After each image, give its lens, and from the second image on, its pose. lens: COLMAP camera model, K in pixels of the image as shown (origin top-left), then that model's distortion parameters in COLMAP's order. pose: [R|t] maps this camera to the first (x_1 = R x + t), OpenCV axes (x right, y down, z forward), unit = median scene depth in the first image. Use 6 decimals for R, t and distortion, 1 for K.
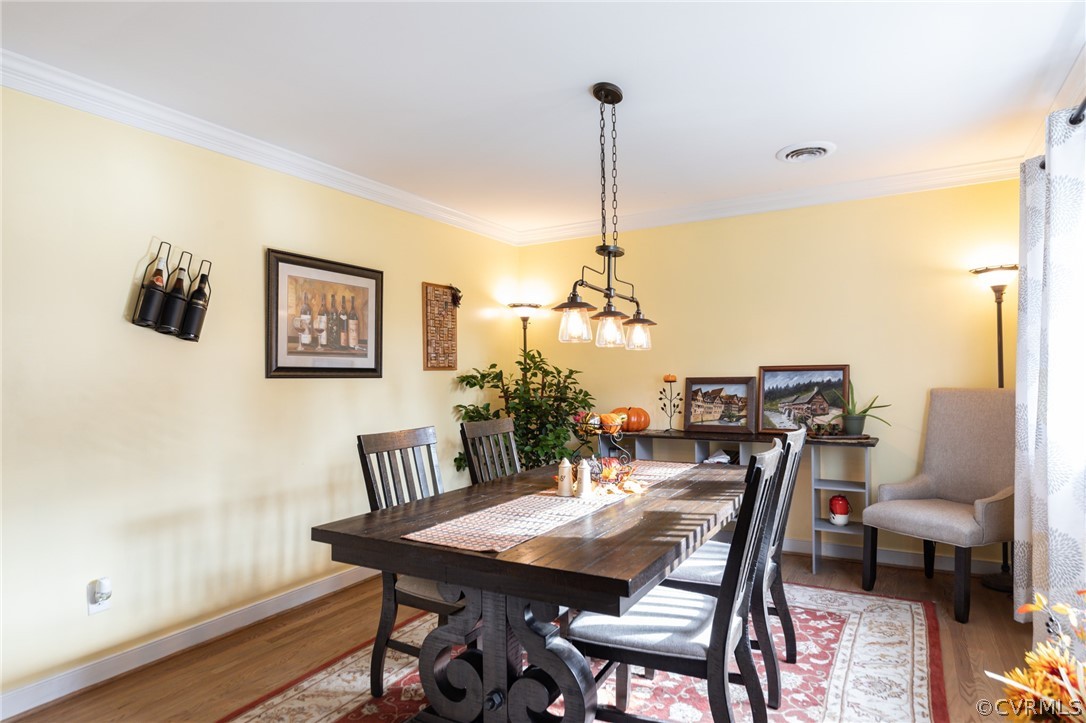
lens RADIAL K [[631.7, 0, 543.2], [0, 631.7, 376.2], [0, 0, 1]] dist [-0.001985, -0.000283]
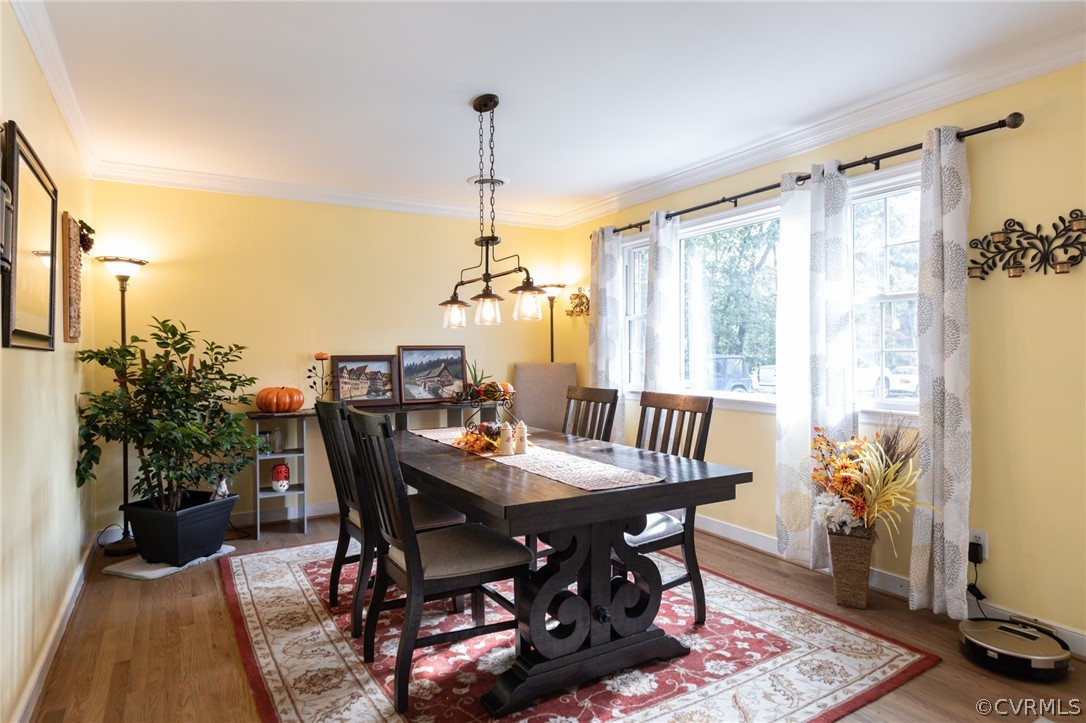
lens RADIAL K [[620.0, 0, 543.0], [0, 620.0, 361.5], [0, 0, 1]] dist [0.001943, 0.000259]
pose [[0.479858, -0.002024, 0.877344, -0.515891], [0.002331, 0.999997, 0.001032, 0.012316], [-0.877343, 0.001550, 0.479862, 0.230127]]
